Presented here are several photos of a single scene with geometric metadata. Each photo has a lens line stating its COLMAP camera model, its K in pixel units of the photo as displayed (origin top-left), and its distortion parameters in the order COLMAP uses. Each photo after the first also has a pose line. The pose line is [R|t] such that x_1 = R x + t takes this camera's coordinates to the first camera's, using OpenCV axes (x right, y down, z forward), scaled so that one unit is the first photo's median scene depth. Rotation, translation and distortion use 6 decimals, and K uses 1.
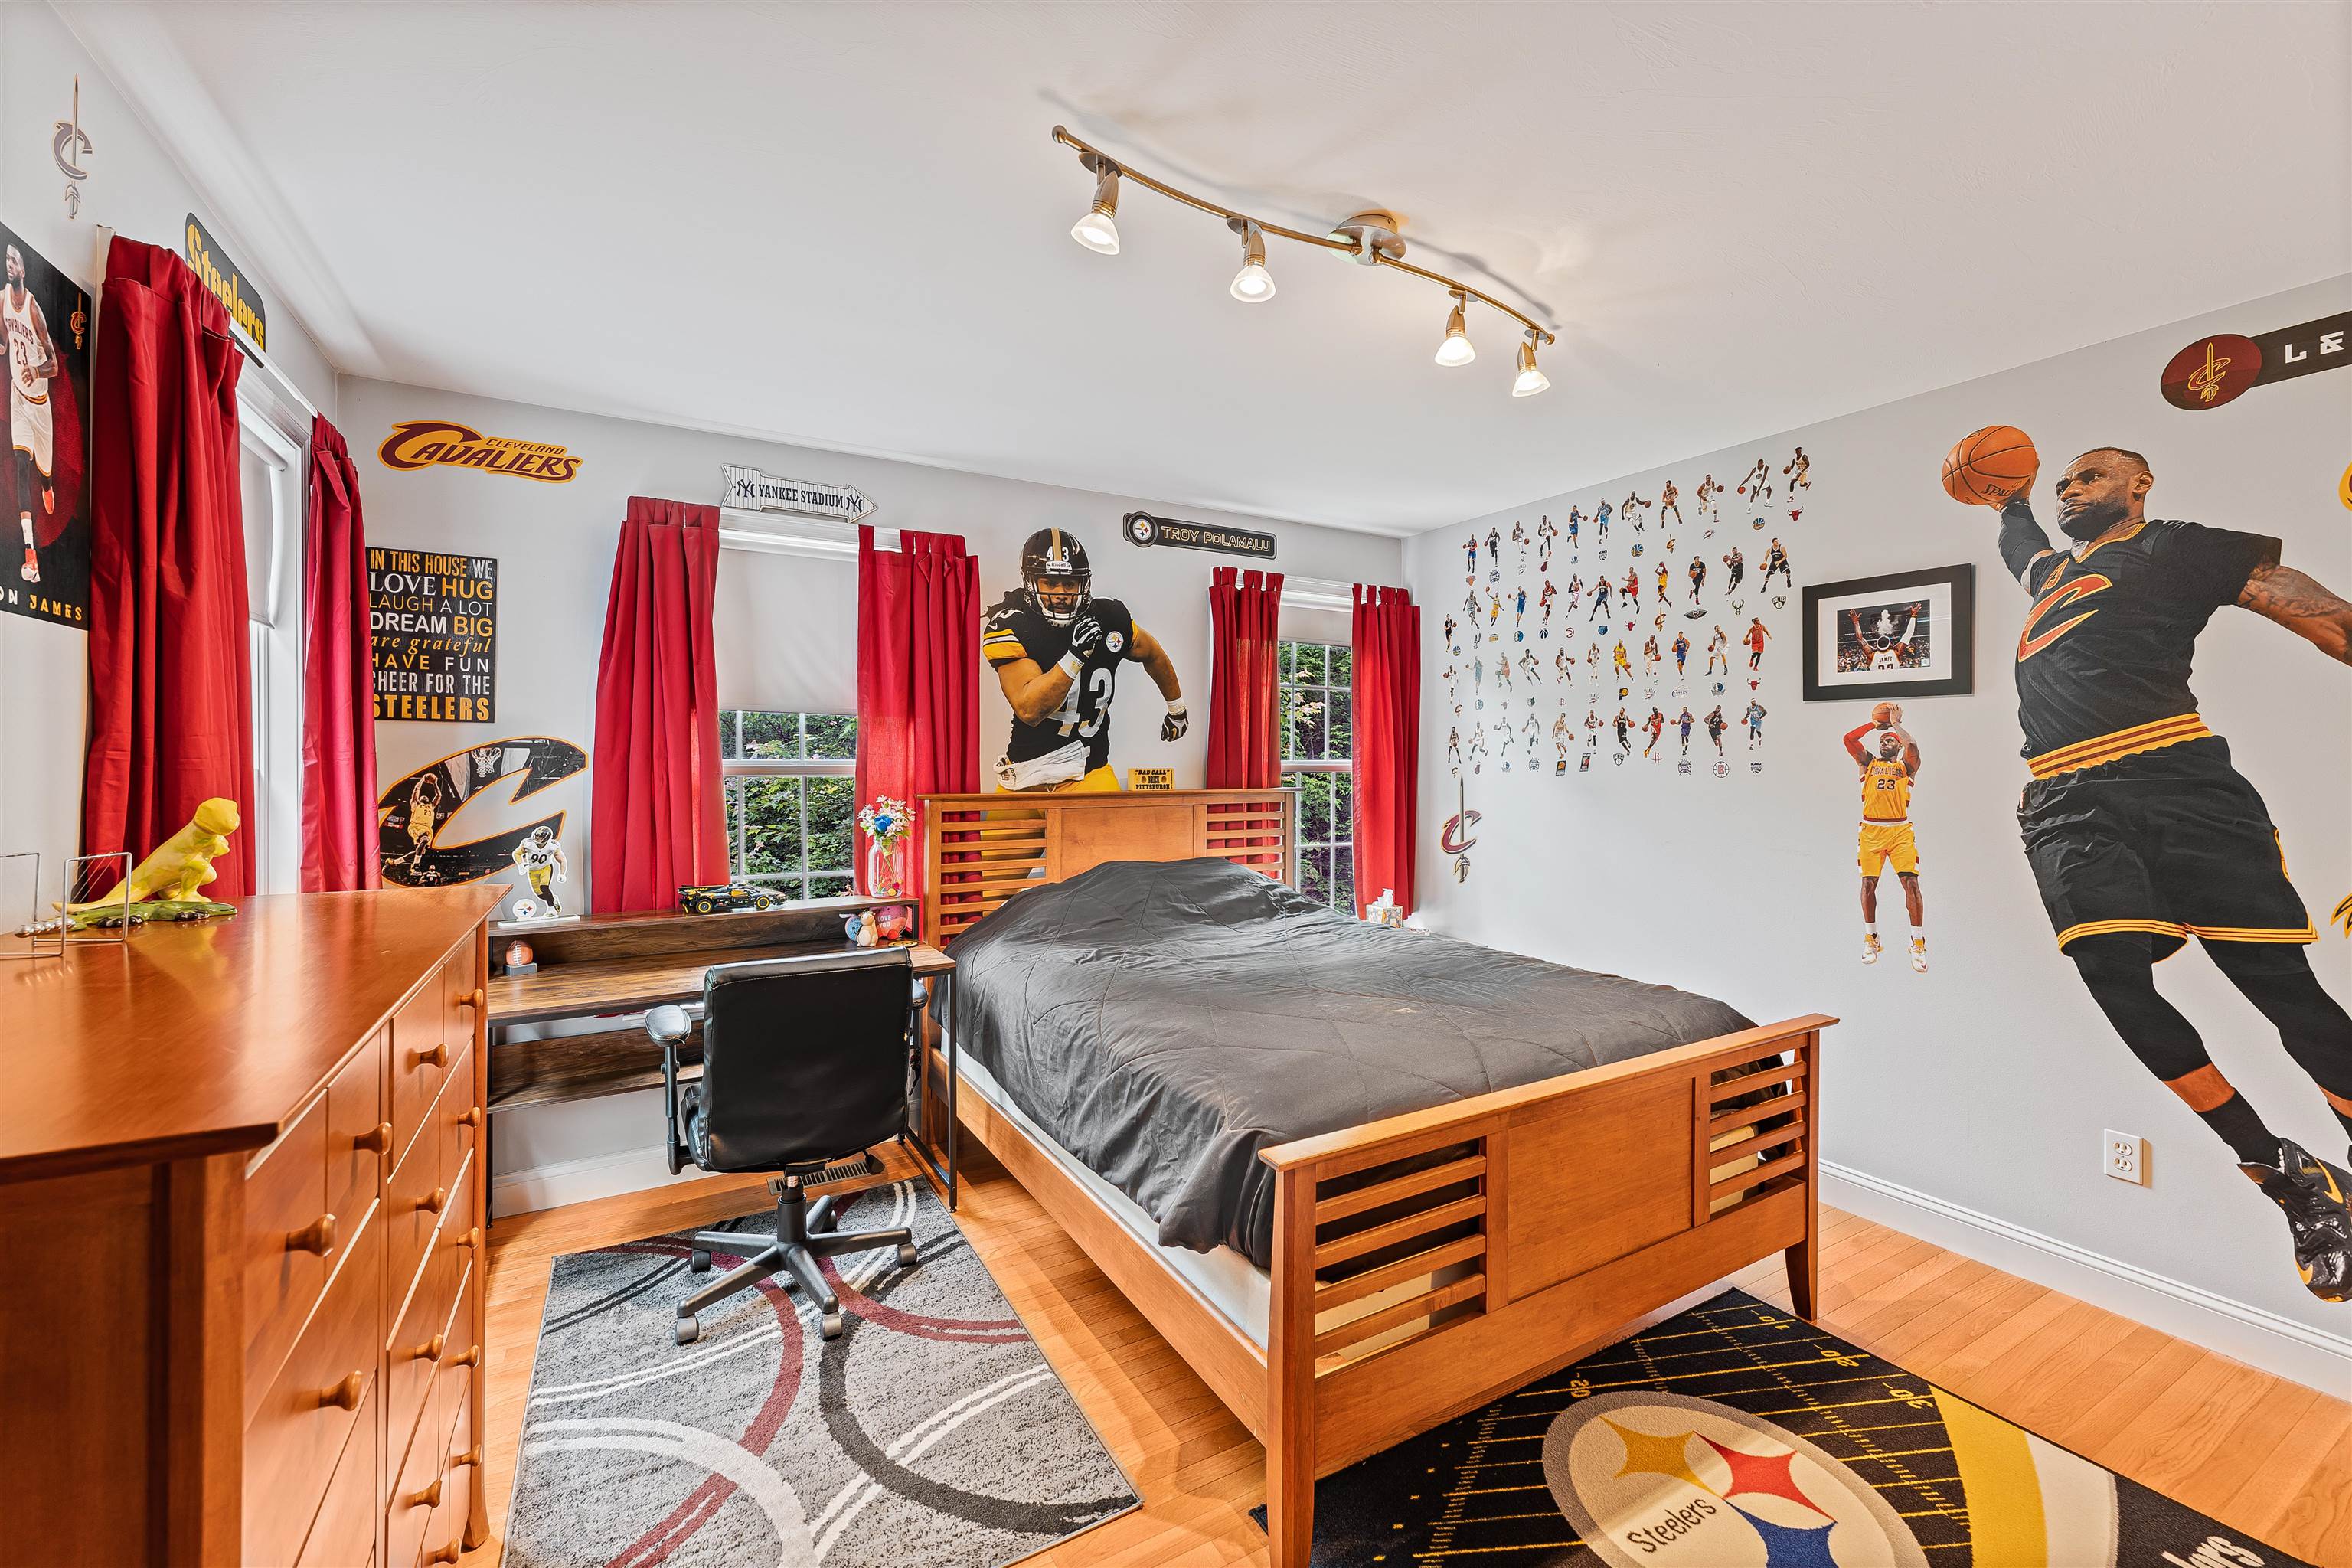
lens RADIAL K [[950.2, 0, 1176.9], [0, 950.2, 746.4], [0, 0, 1]] dist [0.002936, -0.000125]
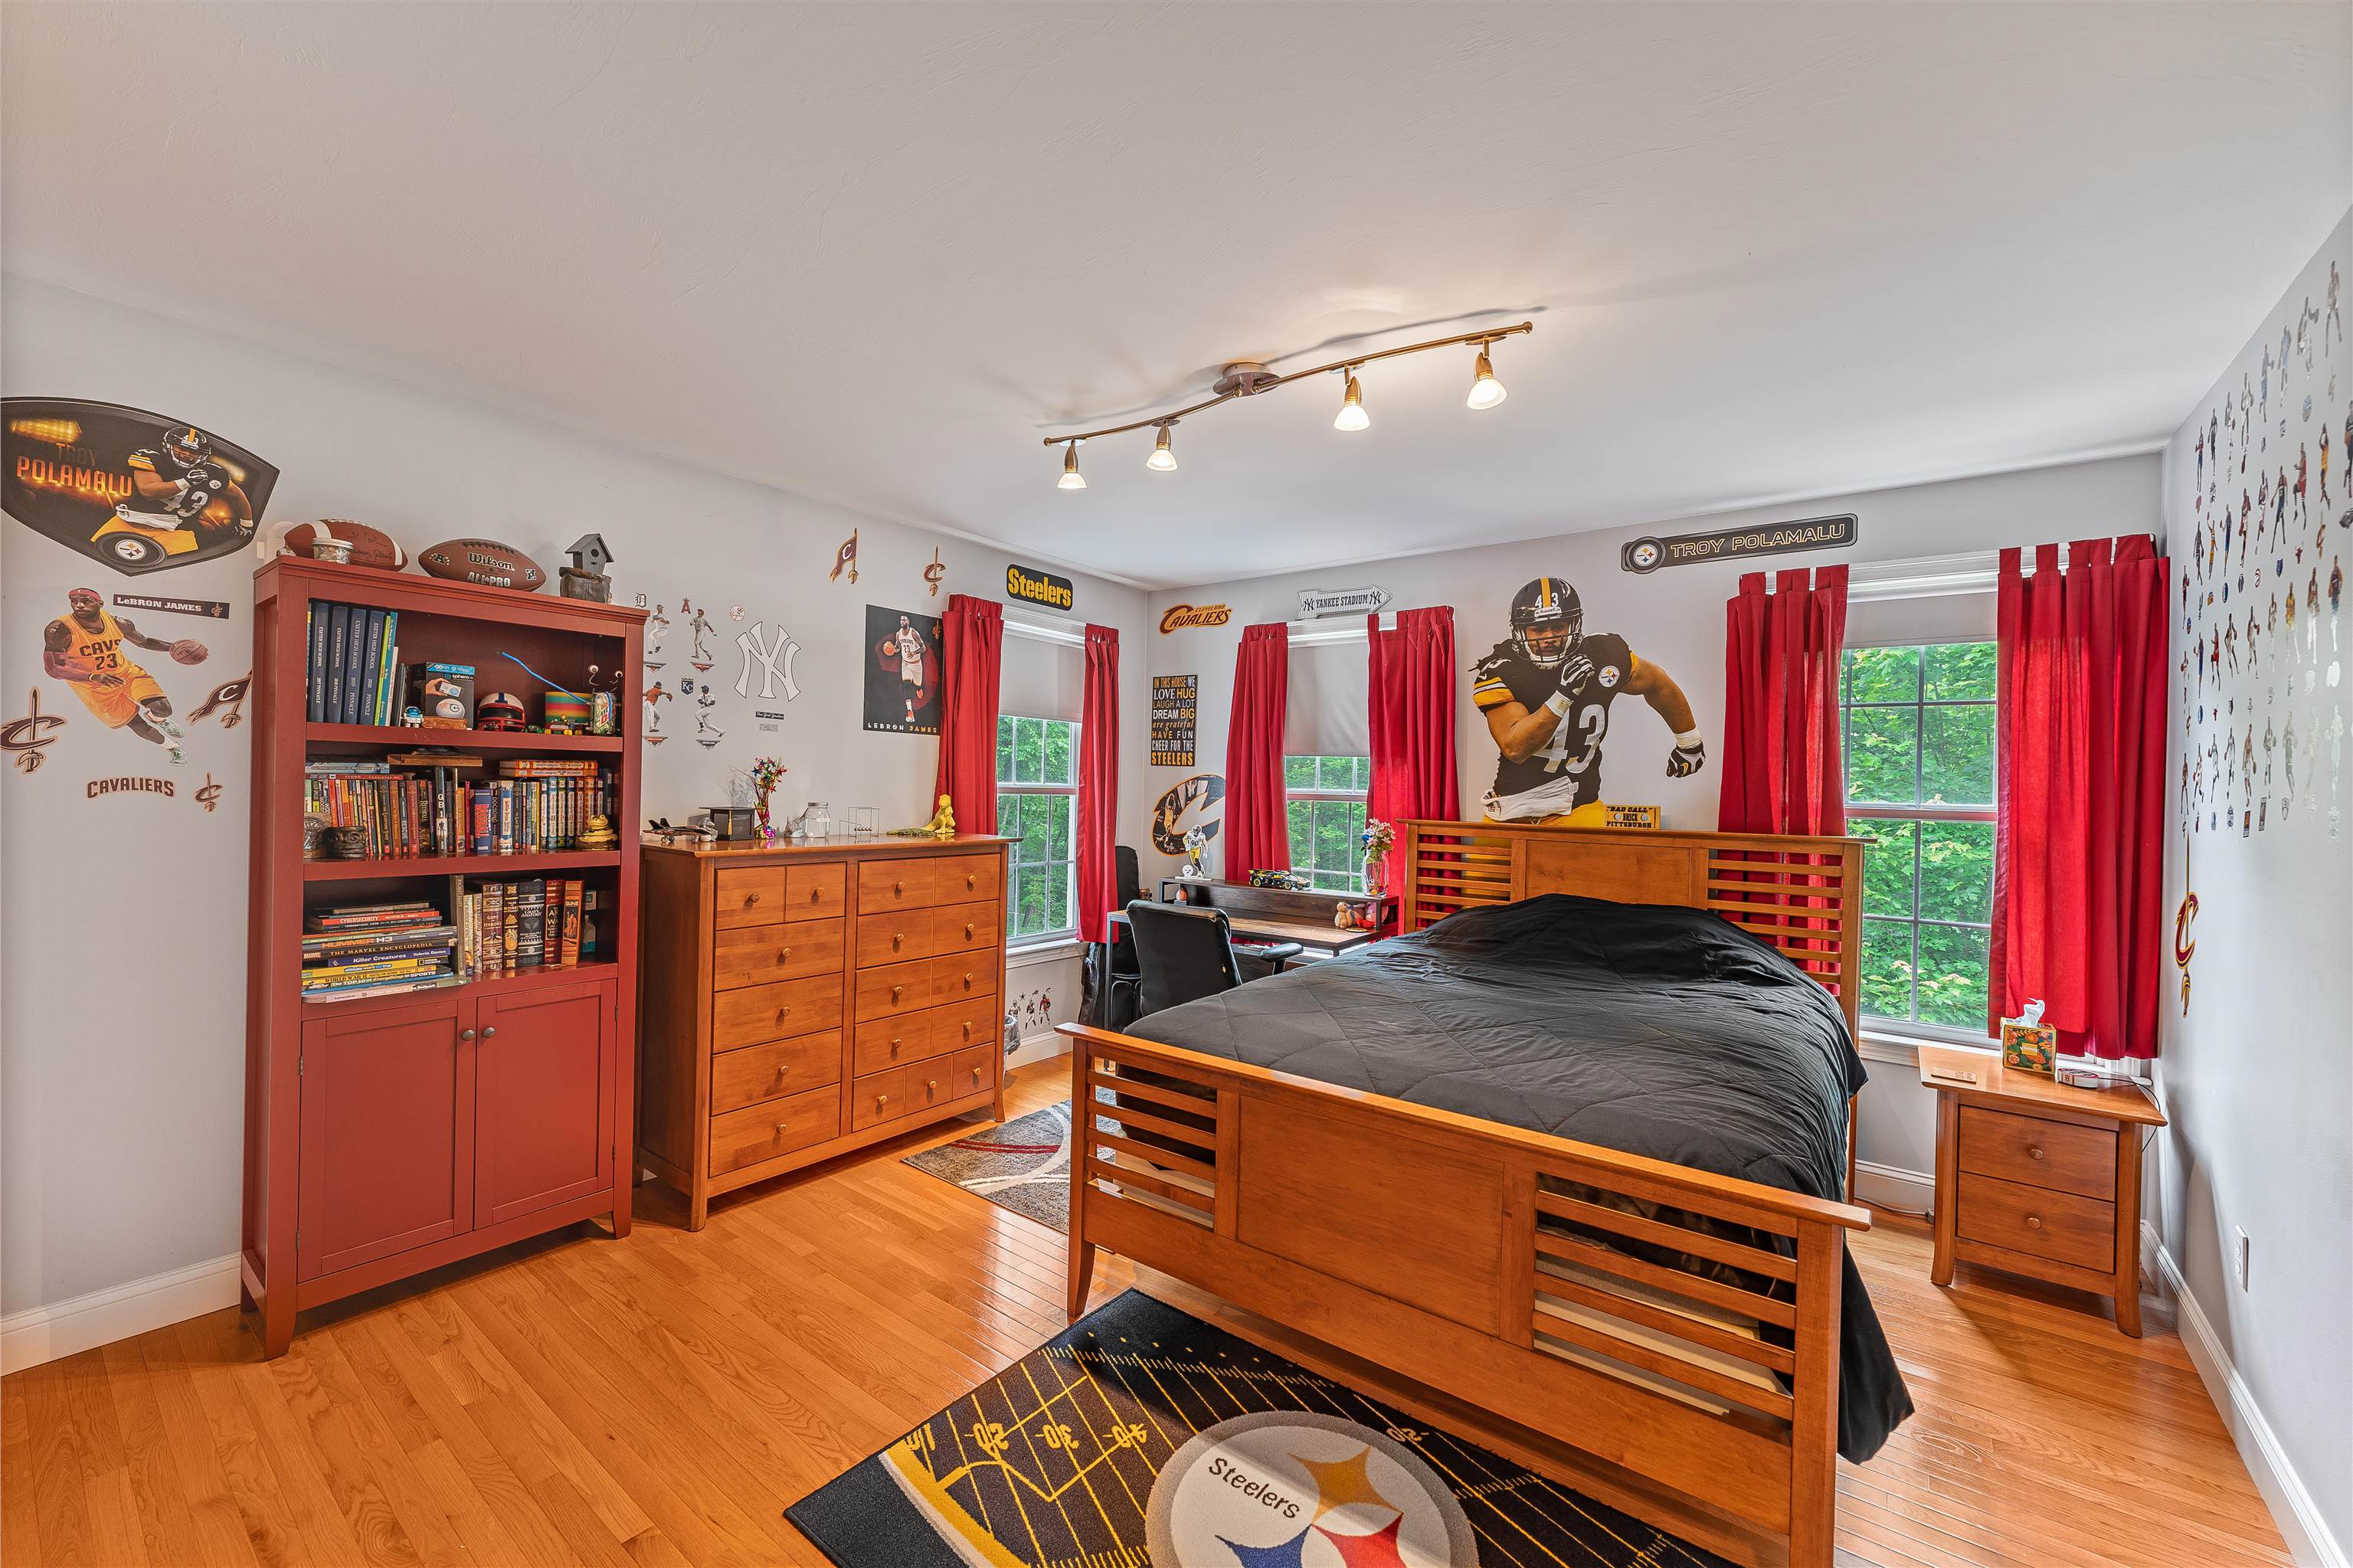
lens RADIAL K [[941.1, 0, 1203.7], [0, 941.1, 768.8], [0, 0, 1]] dist [0.000028, -0.000104]
pose [[0.400058, -0.010289, -0.916432, 0.690205], [-0.009699, 0.999833, -0.015459, 0.005373], [0.916438, 0.015073, 0.399892, 0.233330]]
